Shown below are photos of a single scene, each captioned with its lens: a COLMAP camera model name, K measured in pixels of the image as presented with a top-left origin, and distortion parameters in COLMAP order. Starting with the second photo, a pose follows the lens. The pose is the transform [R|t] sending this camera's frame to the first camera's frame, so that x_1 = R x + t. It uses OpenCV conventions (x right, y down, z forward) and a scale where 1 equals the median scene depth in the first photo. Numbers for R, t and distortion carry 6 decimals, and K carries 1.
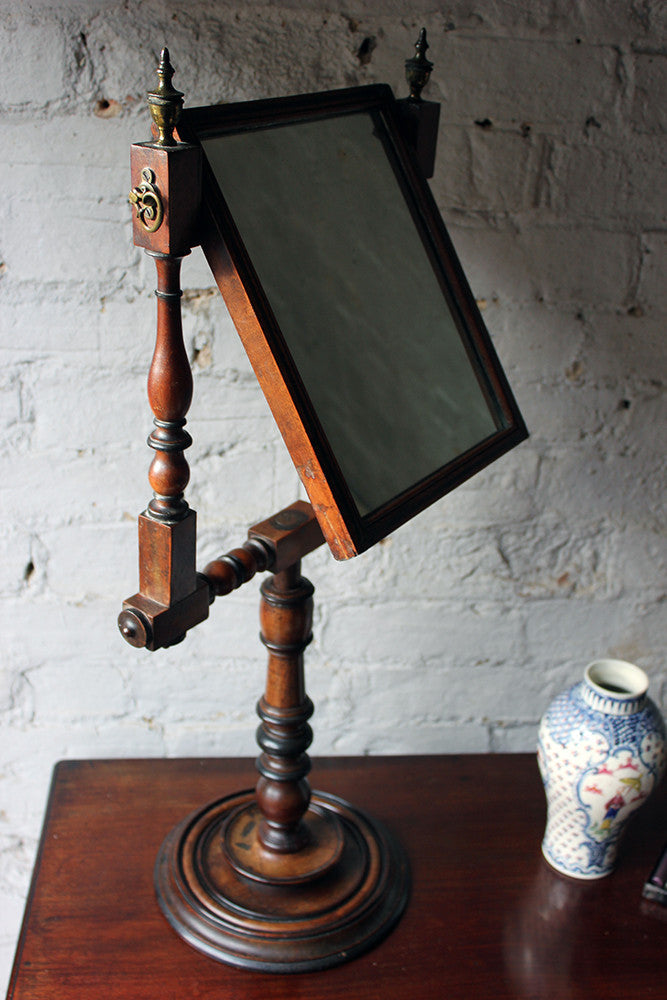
lens RADIAL K [[1148.9, 0, 340.2], [0, 1148.9, 509.9], [0, 0, 1]] dist [-0.064988, 0.000000]
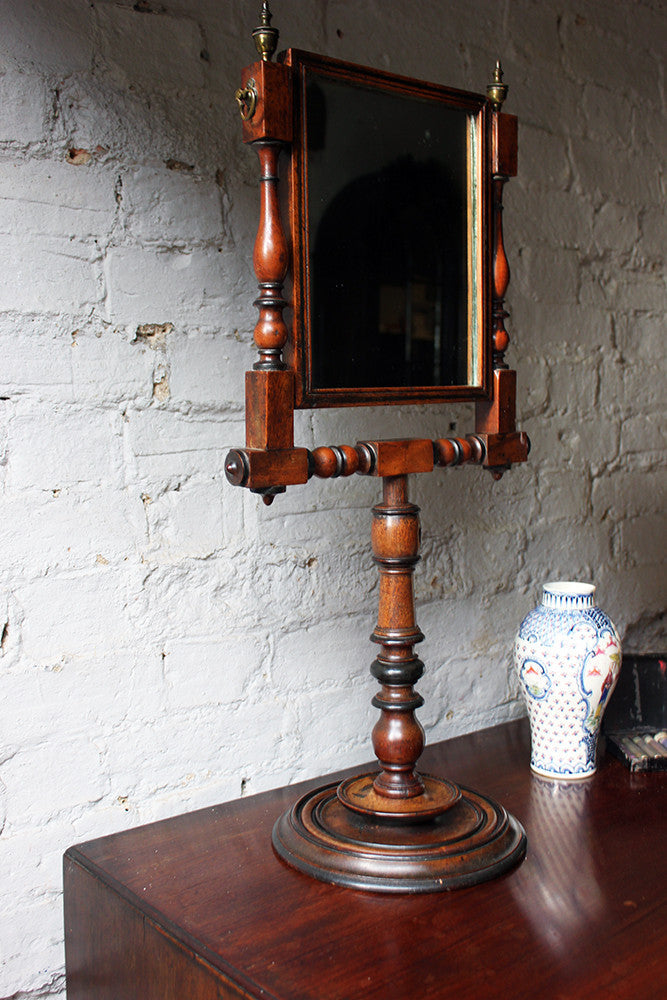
lens RADIAL K [[1027.2, 0, 339.5], [0, 1027.2, 499.5], [0, 0, 1]] dist [-0.079419, 0.000000]
pose [[0.821268, -0.098531, 0.561970, -0.517009], [0.285040, 0.924101, -0.254536, 0.244311], [-0.494237, 0.369226, 0.787021, 0.203612]]
